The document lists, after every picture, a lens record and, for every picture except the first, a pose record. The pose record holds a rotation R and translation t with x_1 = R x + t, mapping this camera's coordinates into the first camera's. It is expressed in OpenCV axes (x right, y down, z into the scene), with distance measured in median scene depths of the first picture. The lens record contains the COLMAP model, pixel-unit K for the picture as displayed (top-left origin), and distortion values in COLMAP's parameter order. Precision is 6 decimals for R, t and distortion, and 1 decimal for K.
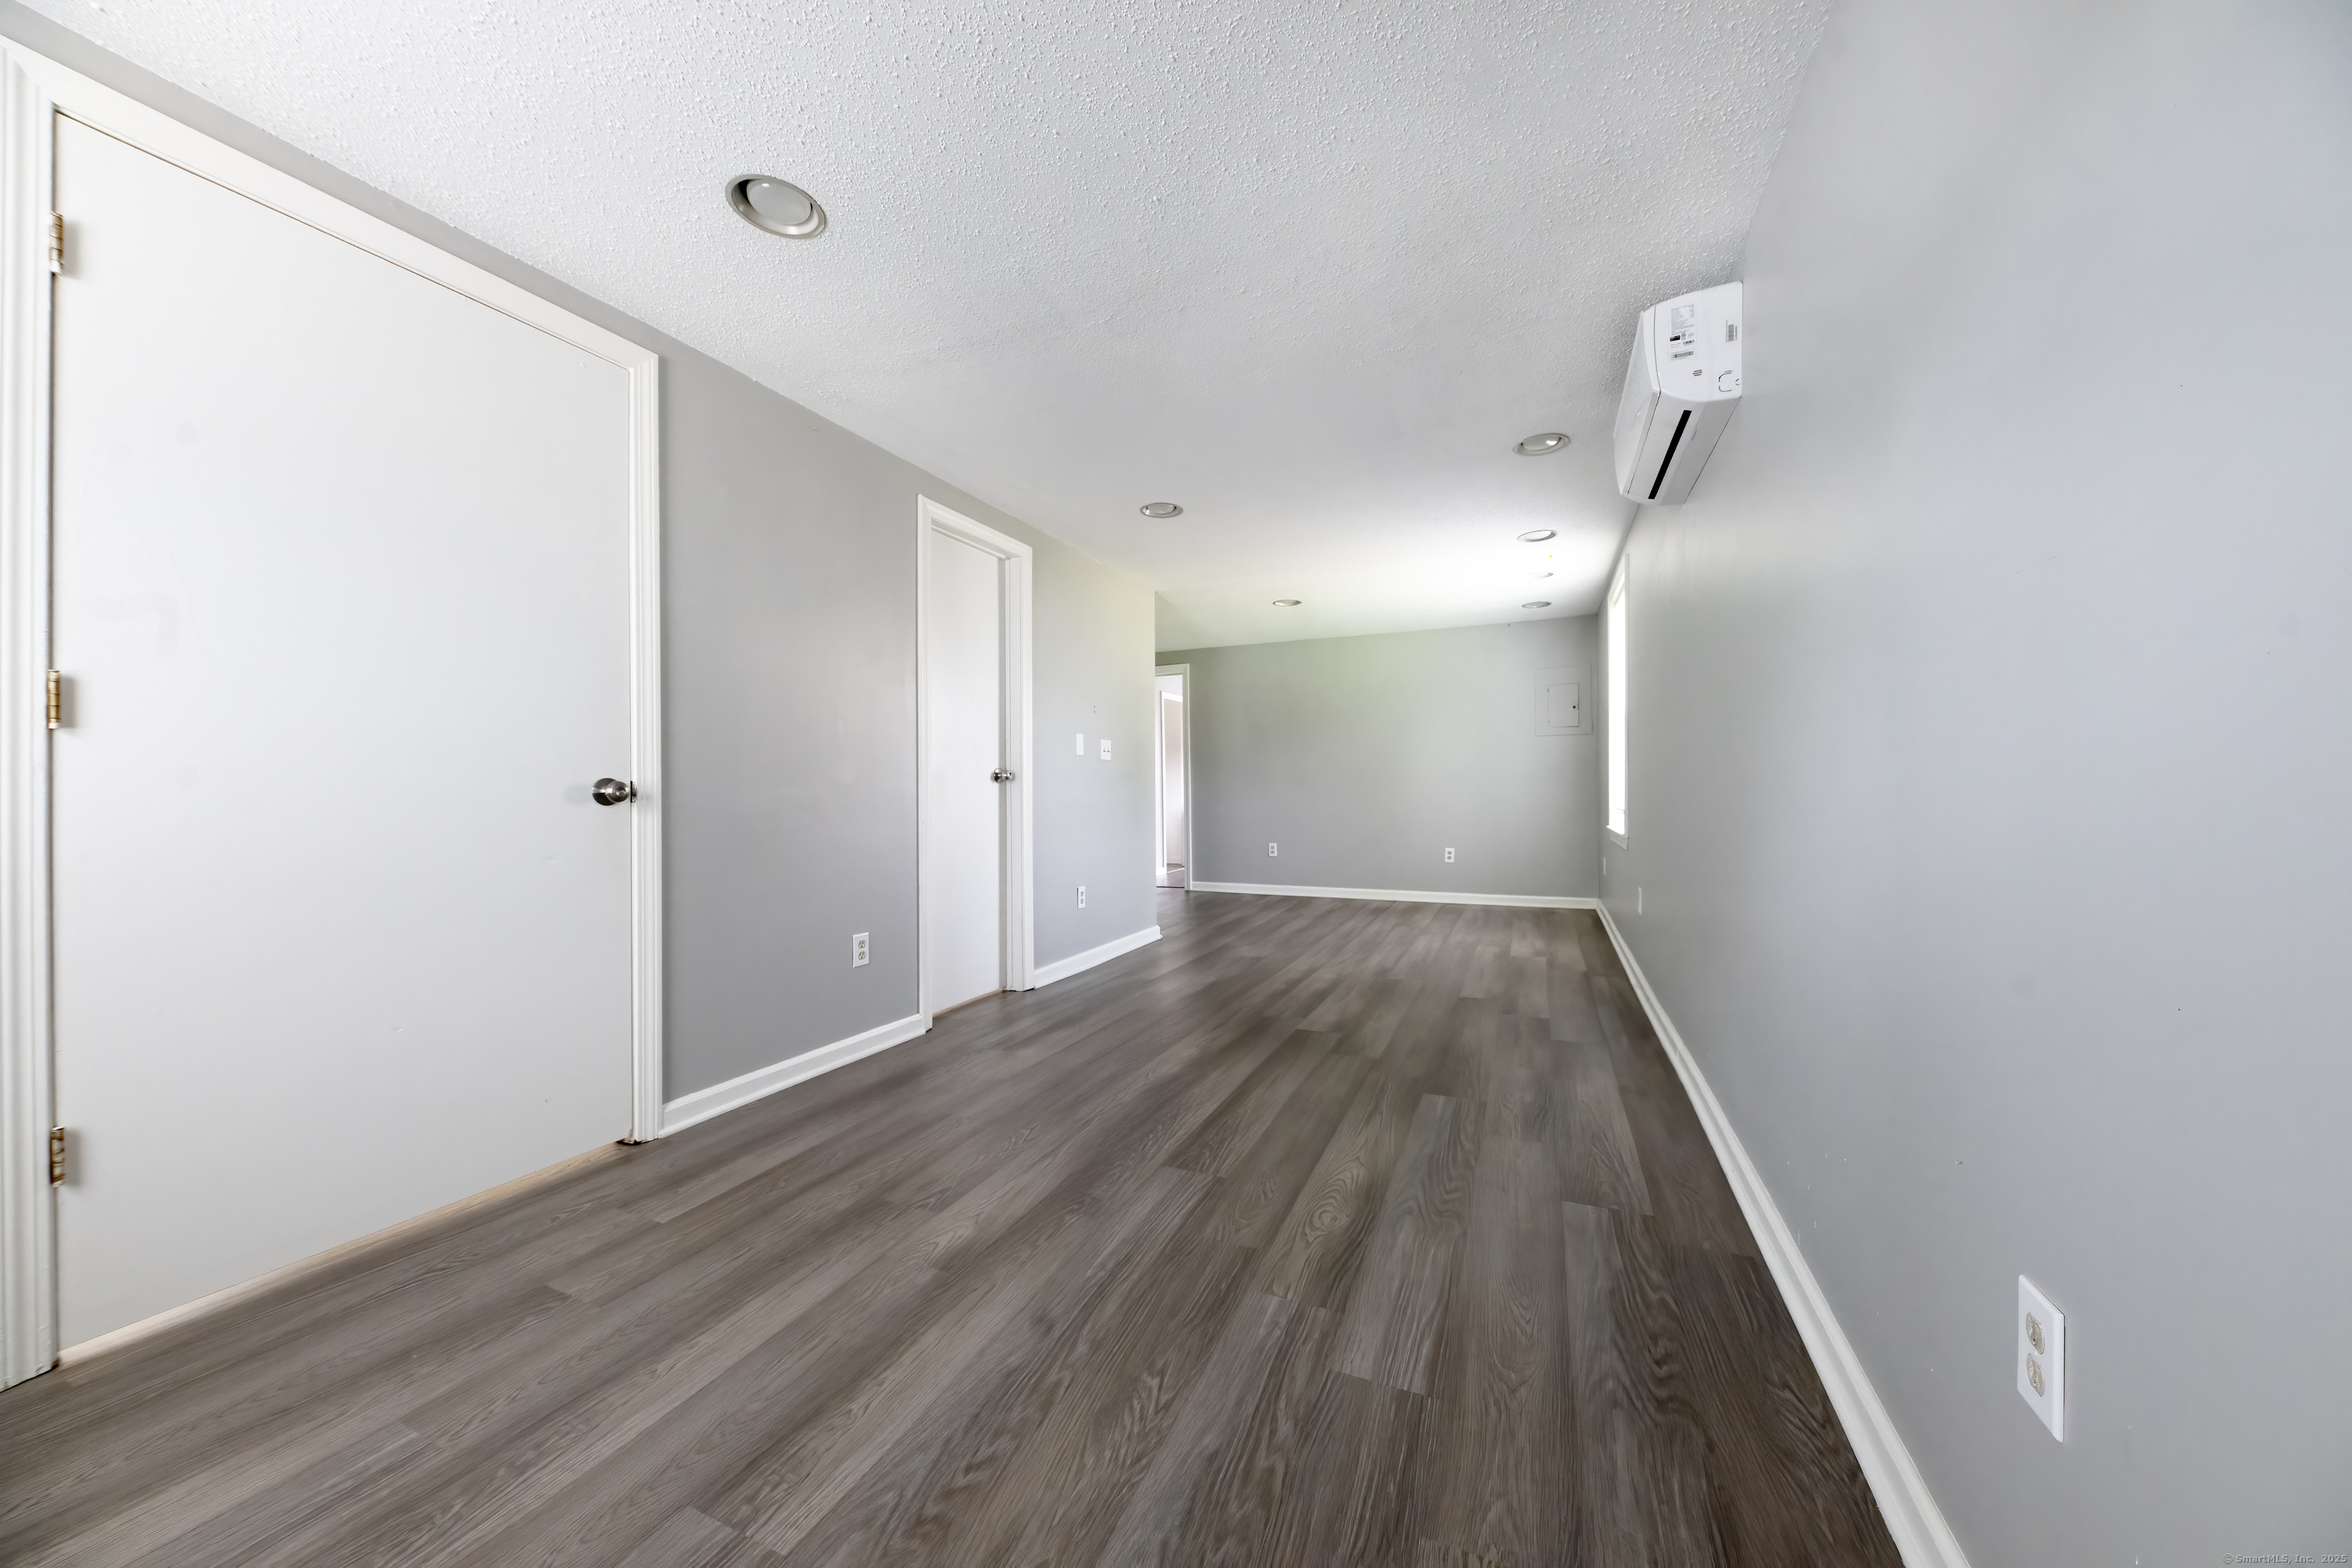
lens RADIAL K [[777.1, 0, 1184.6], [0, 777.1, 799.2], [0, 0, 1]] dist [0.001875, 0.000045]
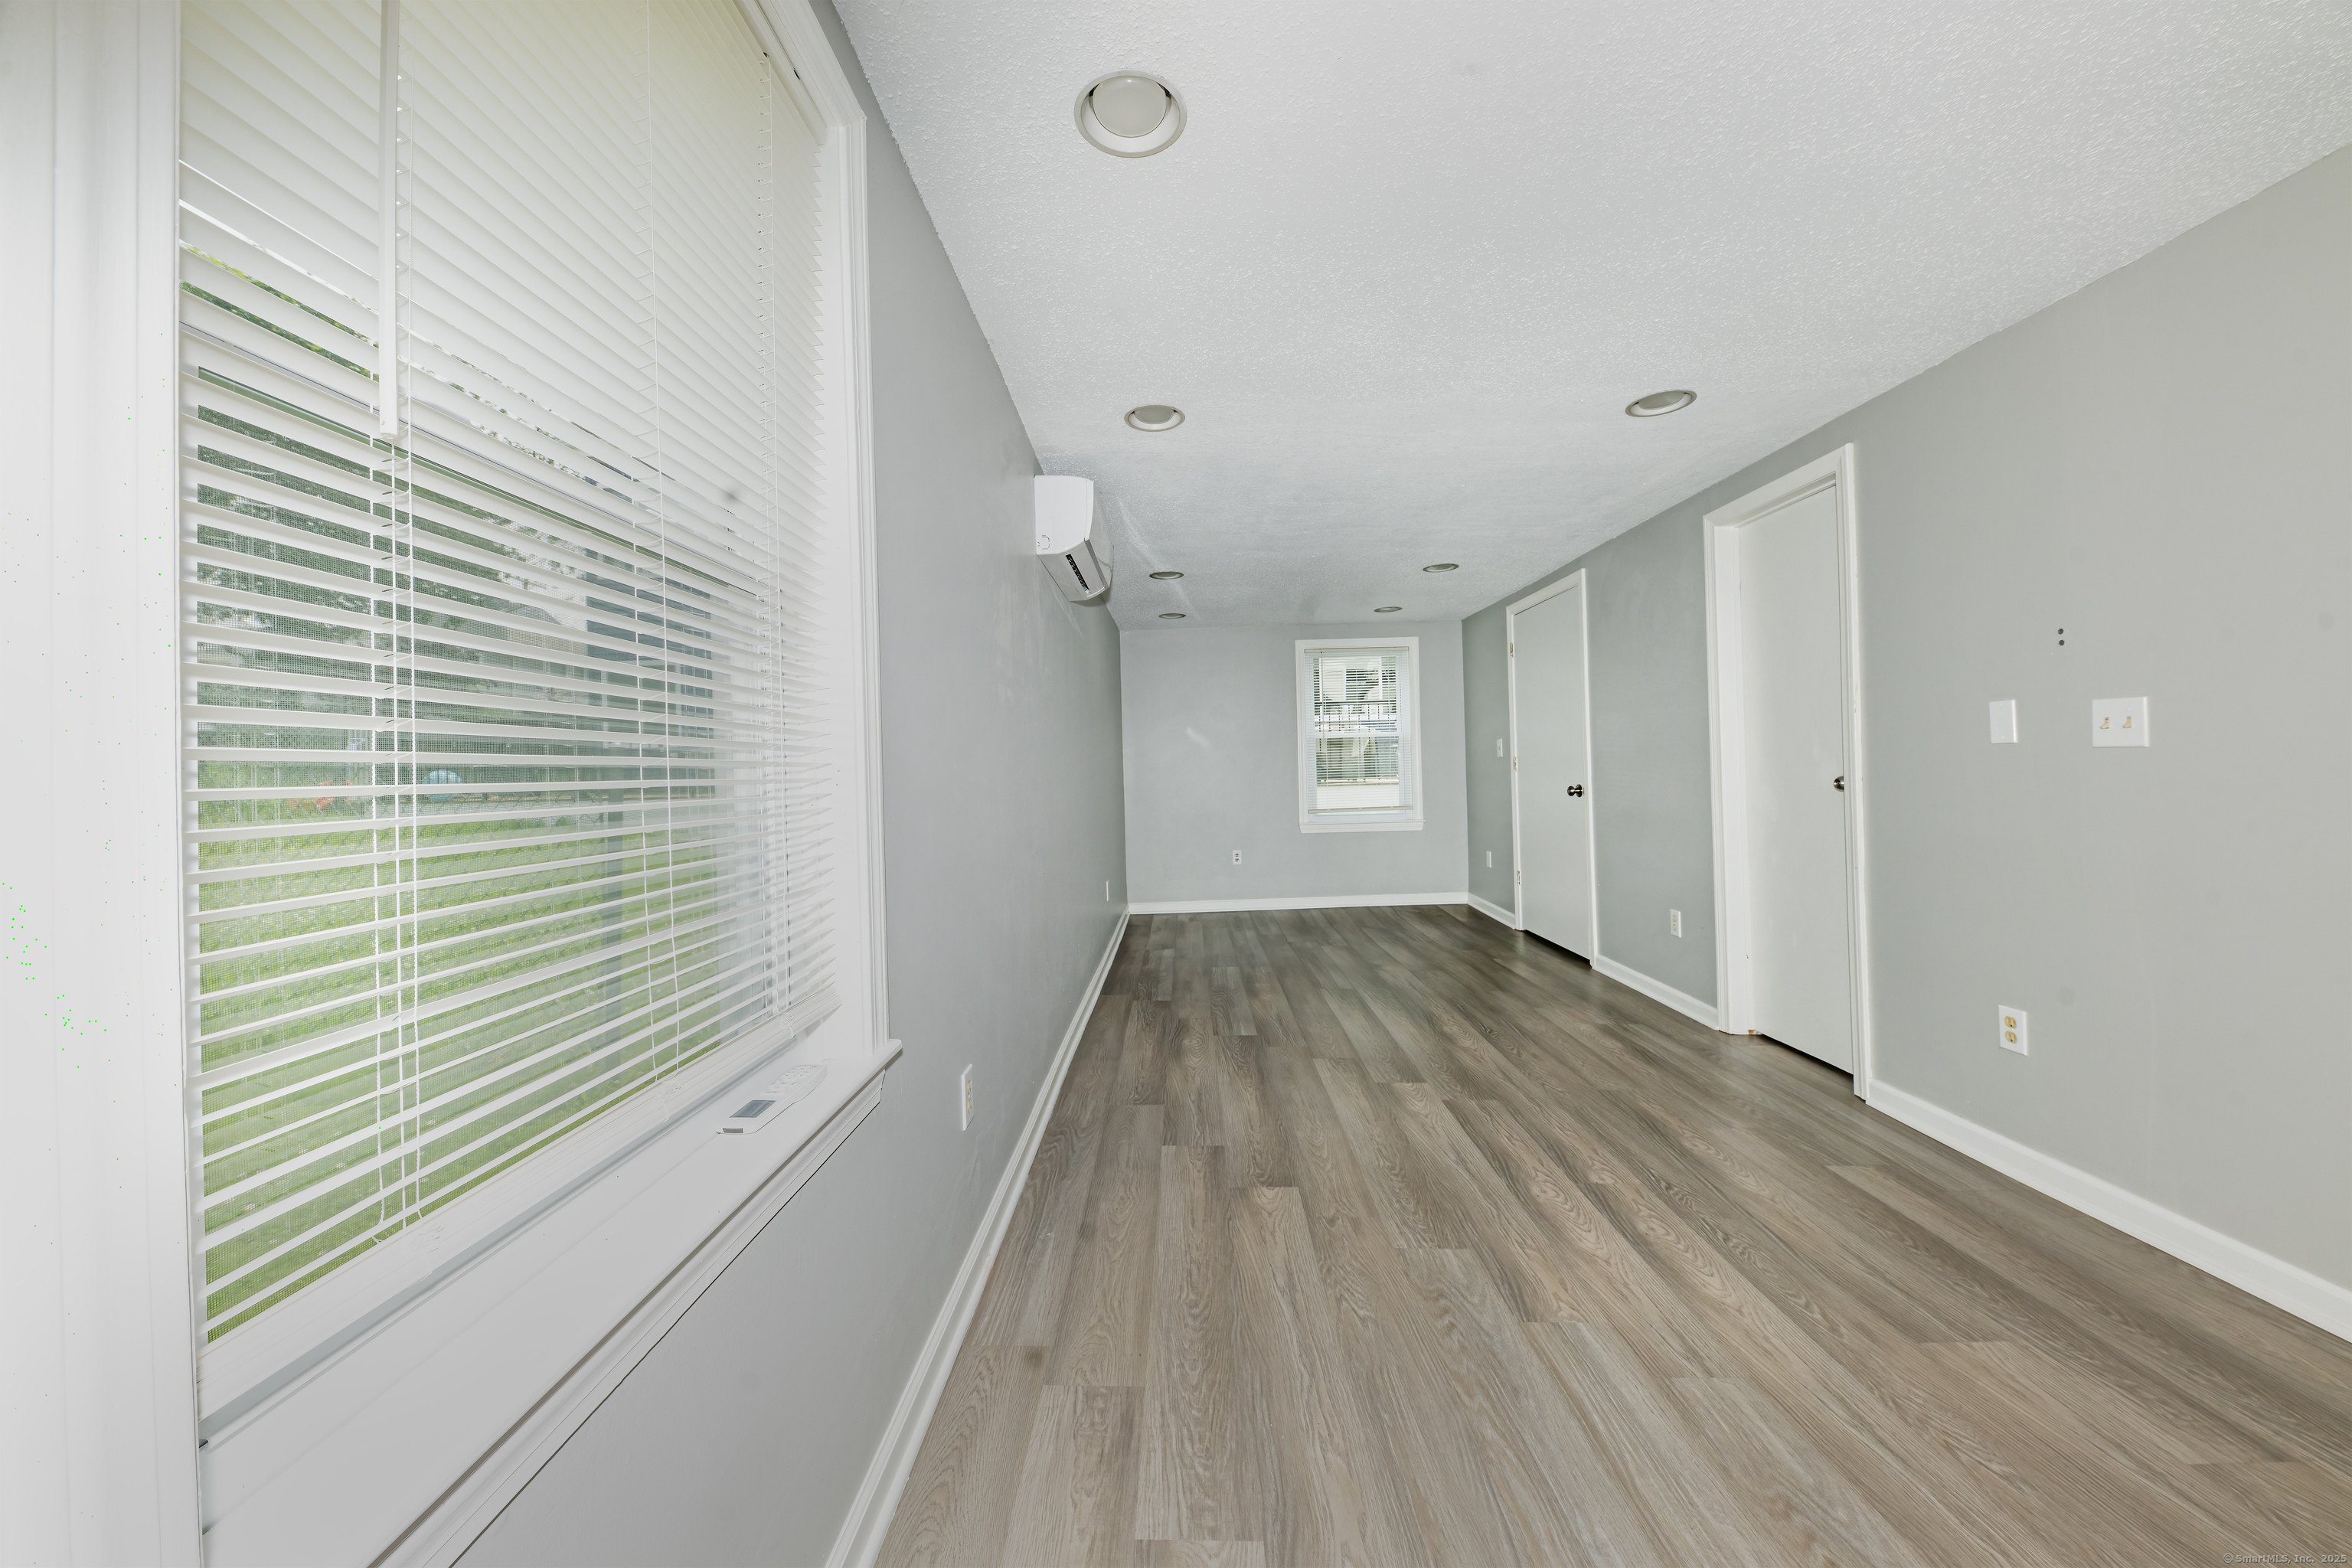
lens RADIAL K [[777.1, 0, 1172.6], [0, 777.1, 770.5], [0, 0, 1]] dist [0.001875, 0.000045]
pose [[-0.918390, 0.024942, -0.394891, 0.837988], [0.021502, 0.999682, 0.013137, -0.086300], [0.395093, 0.003574, -0.918634, 1.895848]]
